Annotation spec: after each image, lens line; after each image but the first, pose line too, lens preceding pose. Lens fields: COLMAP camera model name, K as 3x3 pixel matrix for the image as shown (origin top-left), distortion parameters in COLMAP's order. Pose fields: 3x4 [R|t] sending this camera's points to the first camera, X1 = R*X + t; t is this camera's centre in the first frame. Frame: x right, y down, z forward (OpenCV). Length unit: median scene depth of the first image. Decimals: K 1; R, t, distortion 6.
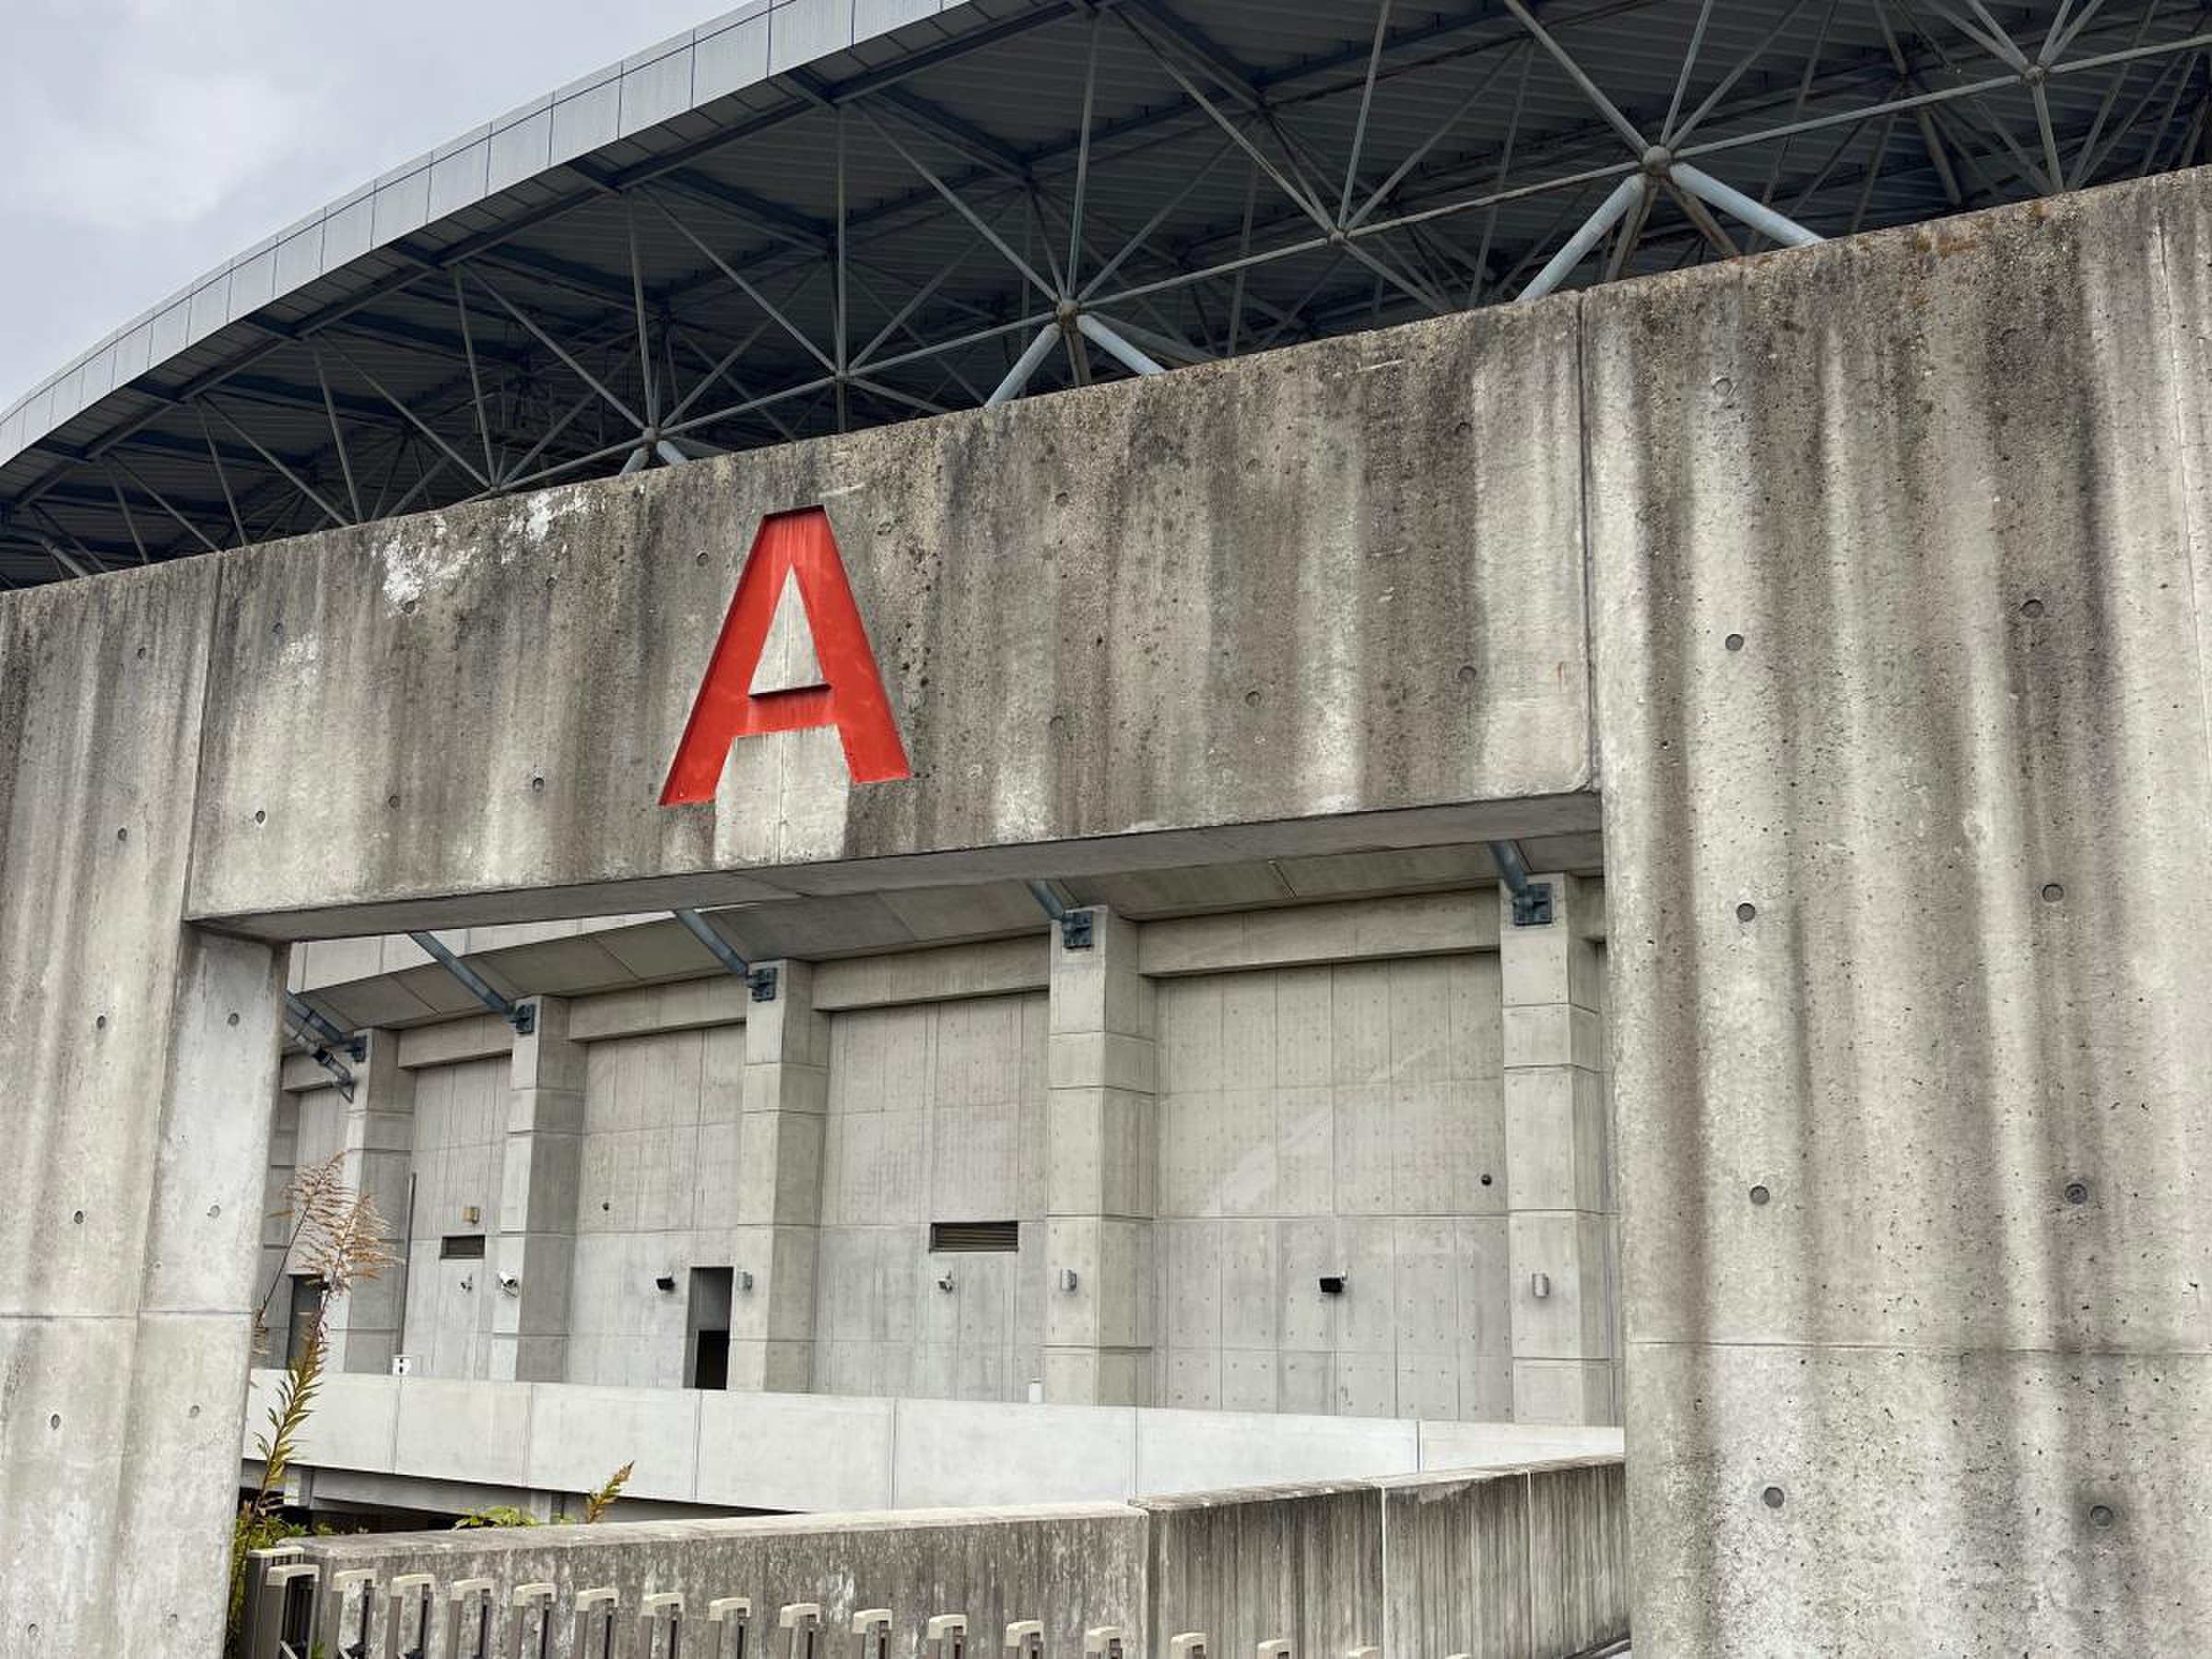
lens RADIAL K [[2282.0, 0, 1106.0], [0, 2282.0, 829.5], [0, 0, 1]] dist [-0.016019, -0.029893]
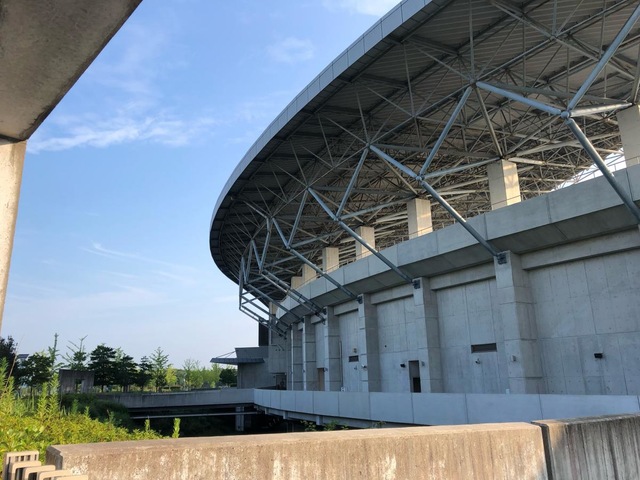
lens RADIAL K [[482.3, 0, 320.0], [0, 482.3, 240.0], [0, 0, 1]] dist [0.008588, -0.033498]
pose [[0.920544, -0.134705, -0.366679, 0.006331], [0.106030, 0.989586, -0.097350, 0.056550], [0.375974, 0.050736, 0.925240, 0.189213]]
